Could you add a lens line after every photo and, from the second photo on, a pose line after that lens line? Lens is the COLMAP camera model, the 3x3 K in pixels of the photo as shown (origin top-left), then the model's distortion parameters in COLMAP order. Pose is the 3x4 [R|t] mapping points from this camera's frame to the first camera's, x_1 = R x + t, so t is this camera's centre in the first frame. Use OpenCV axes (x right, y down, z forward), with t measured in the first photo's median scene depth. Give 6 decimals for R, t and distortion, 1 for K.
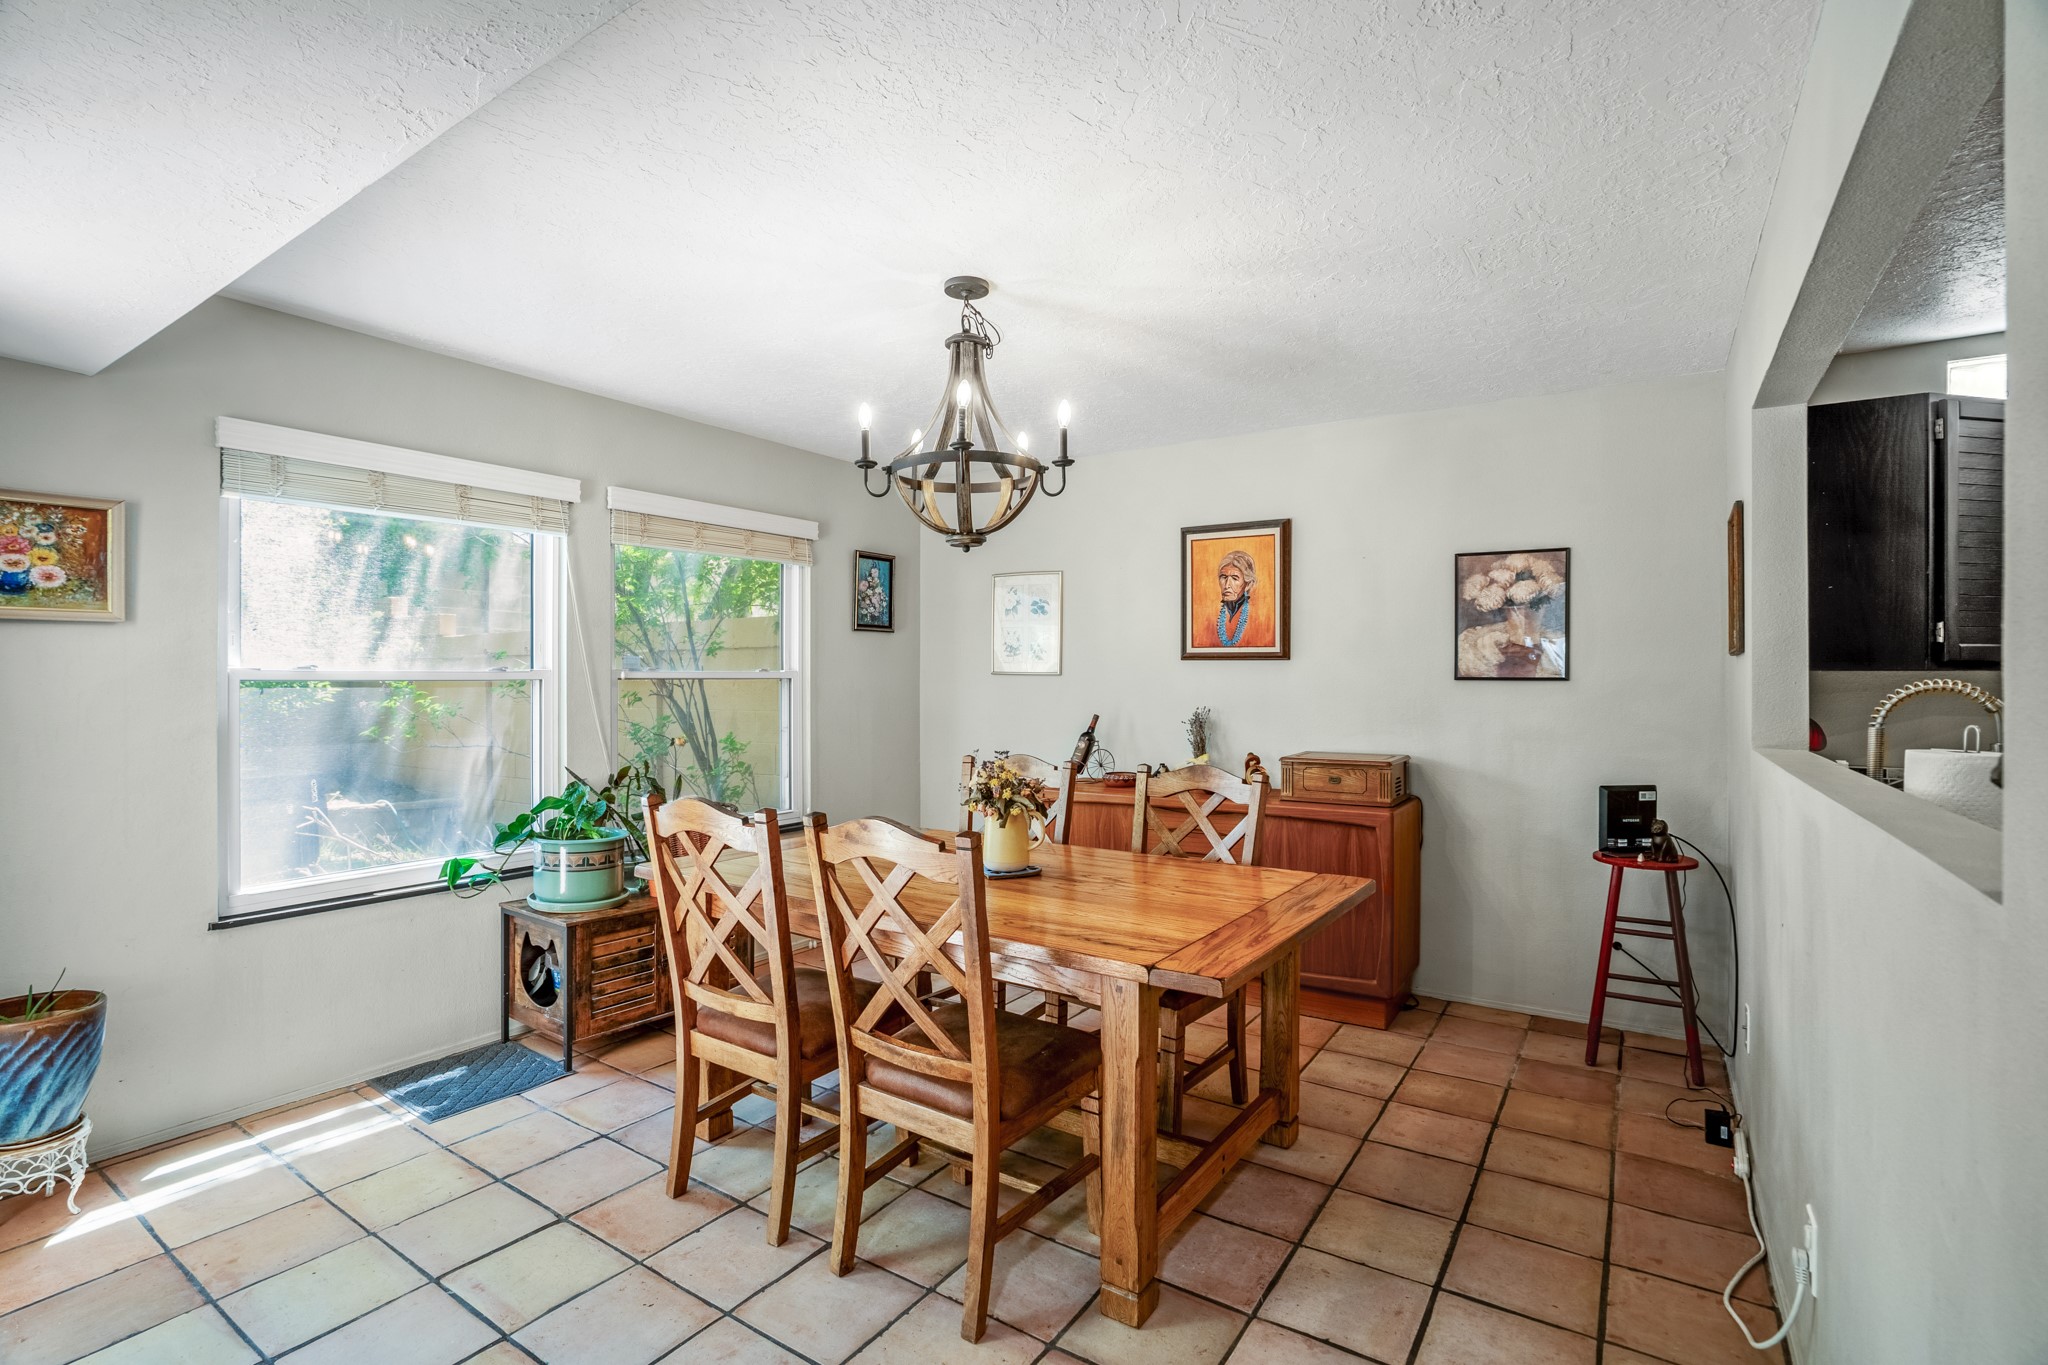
lens RADIAL K [[949.5, 0, 1011.7], [0, 949.5, 664.1], [0, 0, 1]] dist [-0.057217, 0.018062]
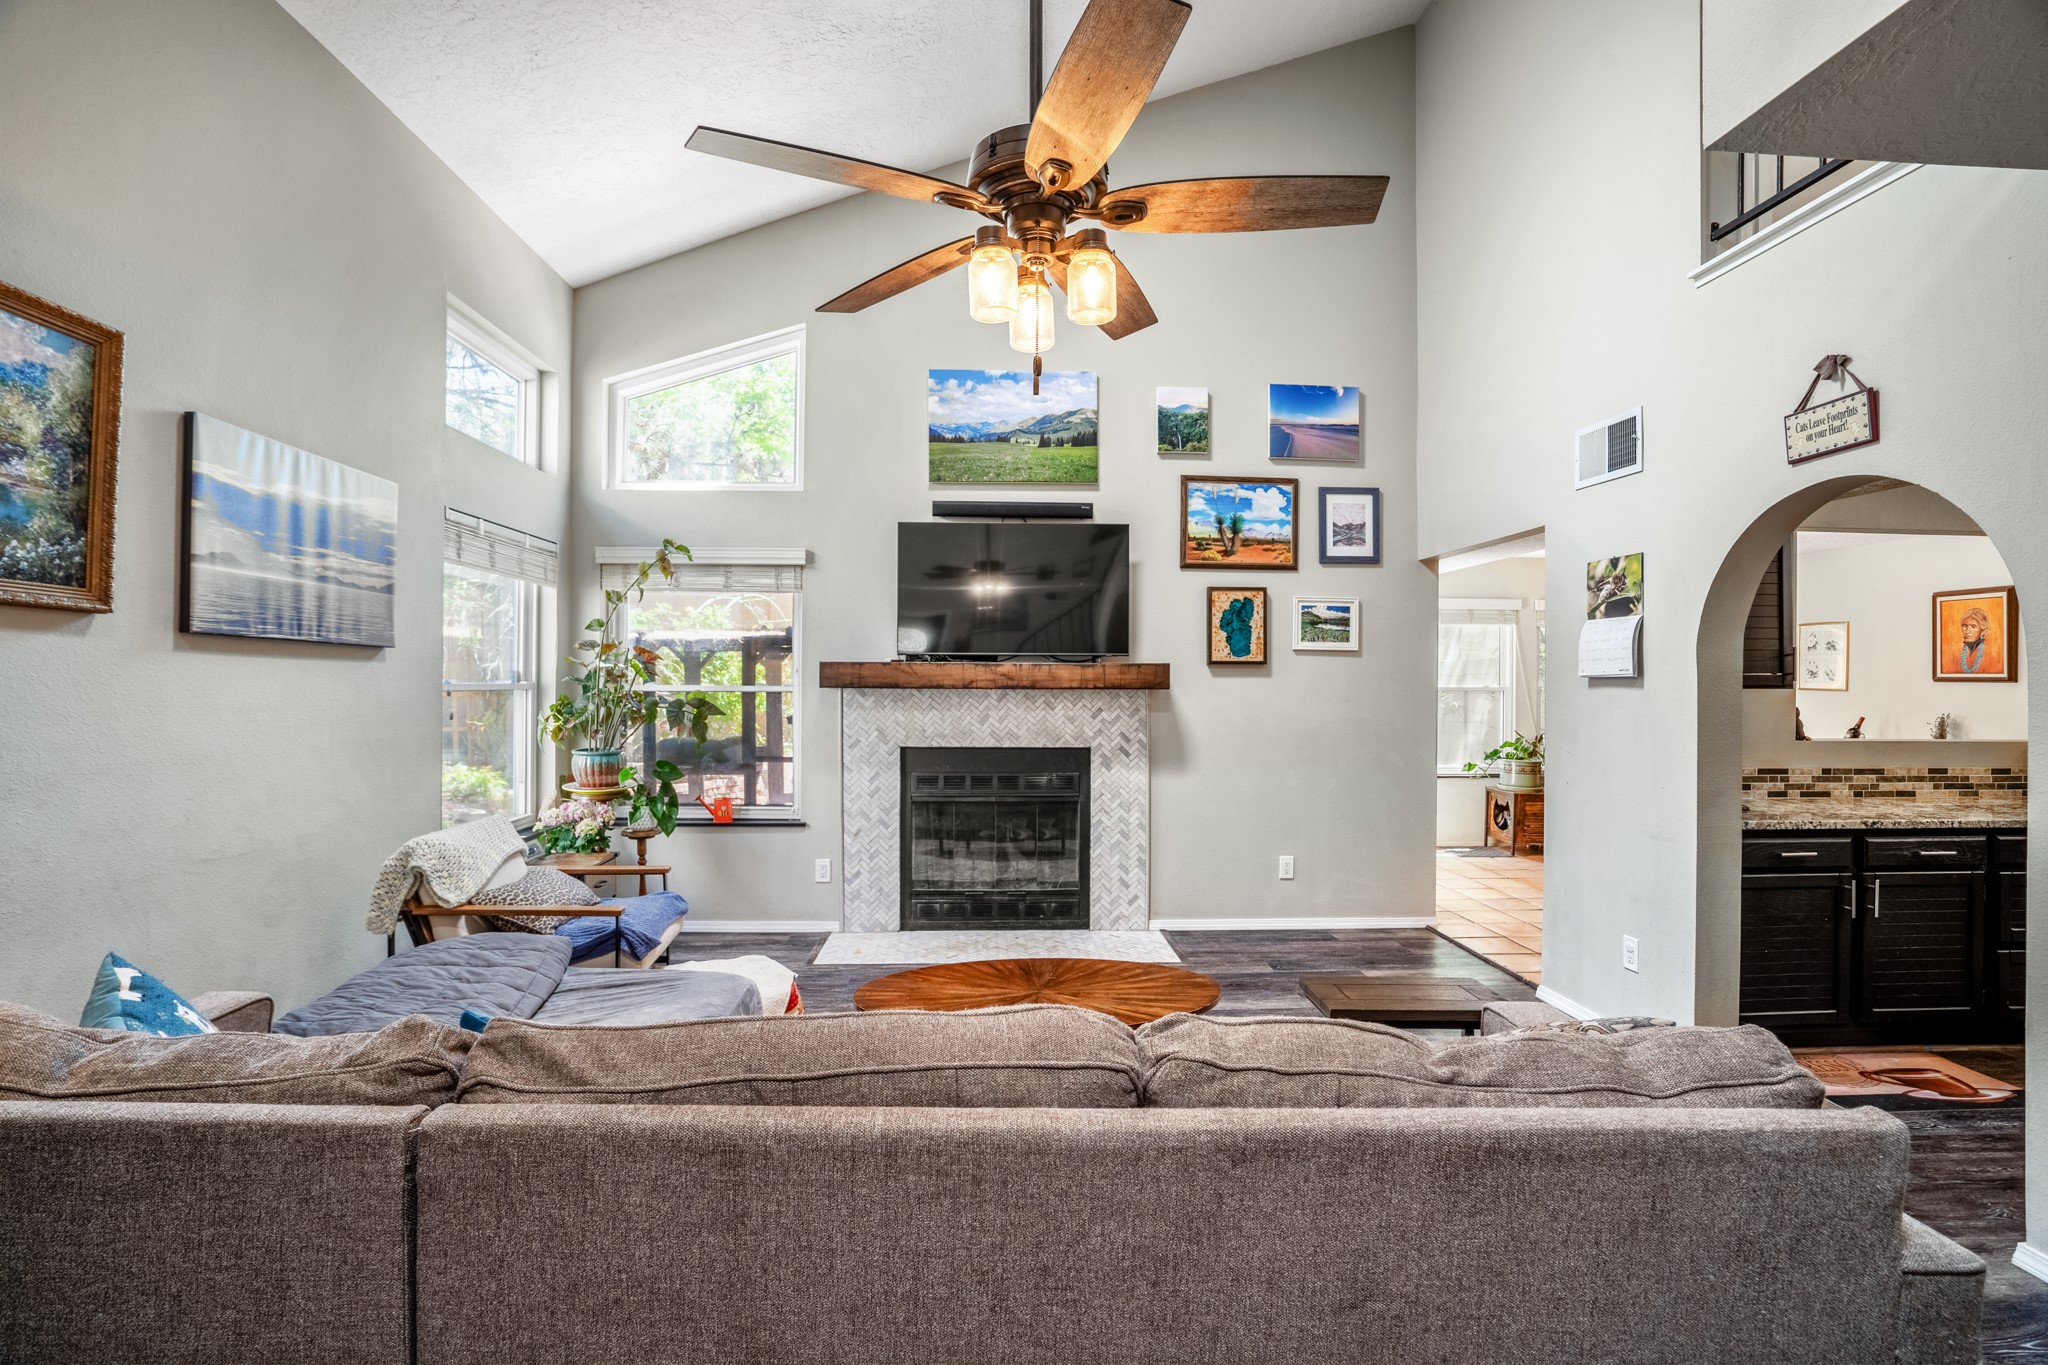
lens RADIAL K [[949.5, 0, 1016.9], [0, 949.5, 683.4], [0, 0, 1]] dist [-0.057217, 0.018062]
pose [[0.587617, 0.007256, -0.809106, 0.643063], [0.002510, 0.999939, 0.010790, -0.027726], [0.809135, -0.008371, 0.587563, -1.296964]]
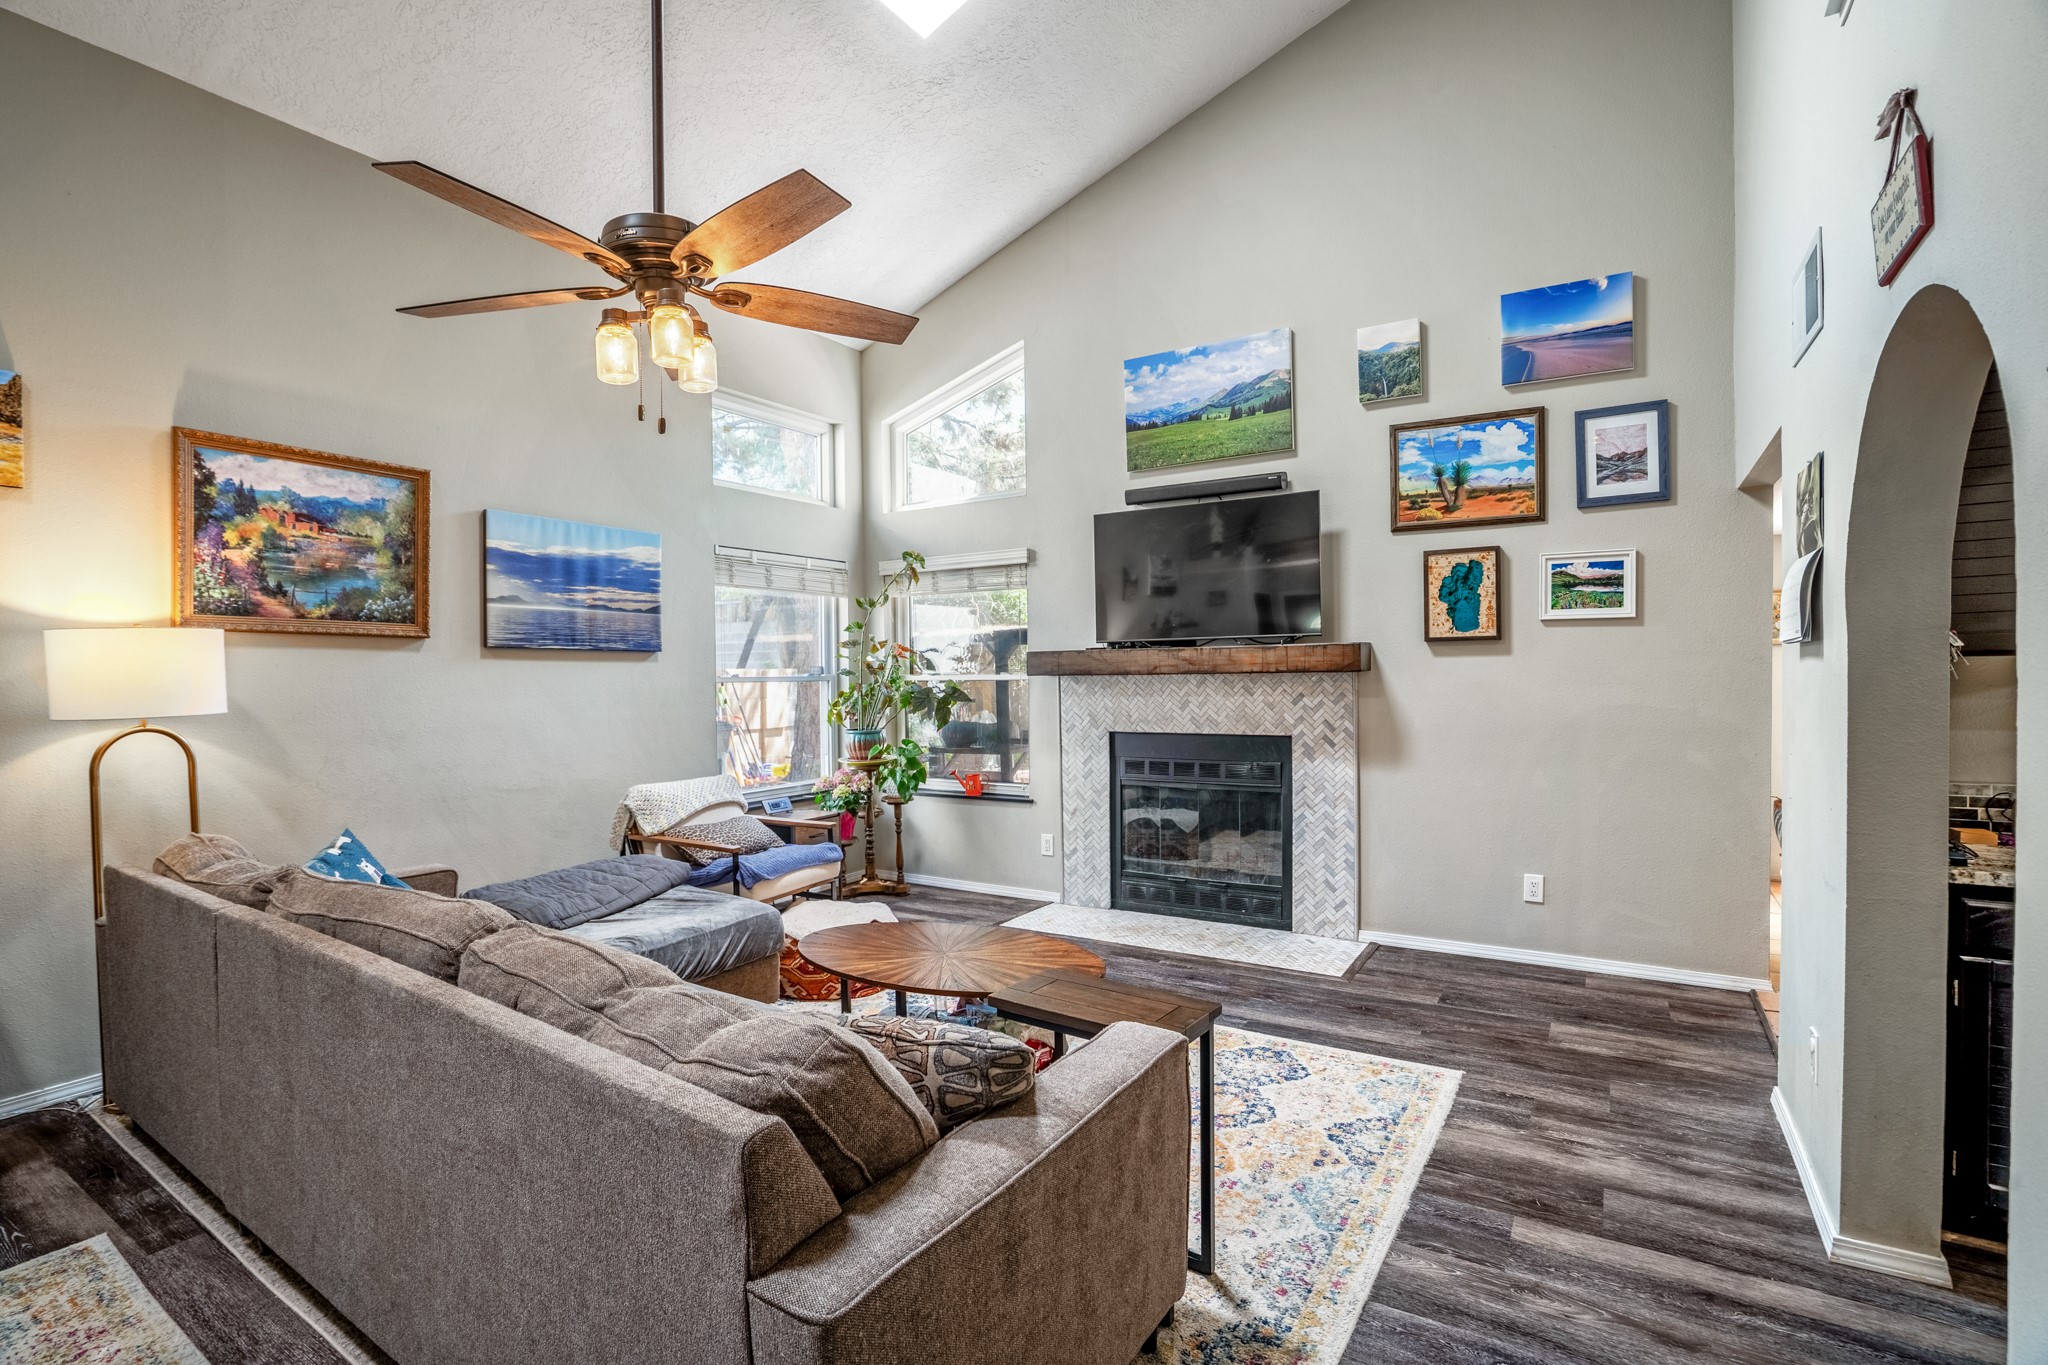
lens RADIAL K [[949.5, 0, 1020.5], [0, 949.5, 697.3], [0, 0, 1]] dist [-0.057217, 0.018062]
pose [[0.021027, 0.027223, -0.999408, 0.873791], [0.024722, 0.999309, 0.027741, -0.014527], [0.999473, -0.025291, 0.020340, -0.740834]]
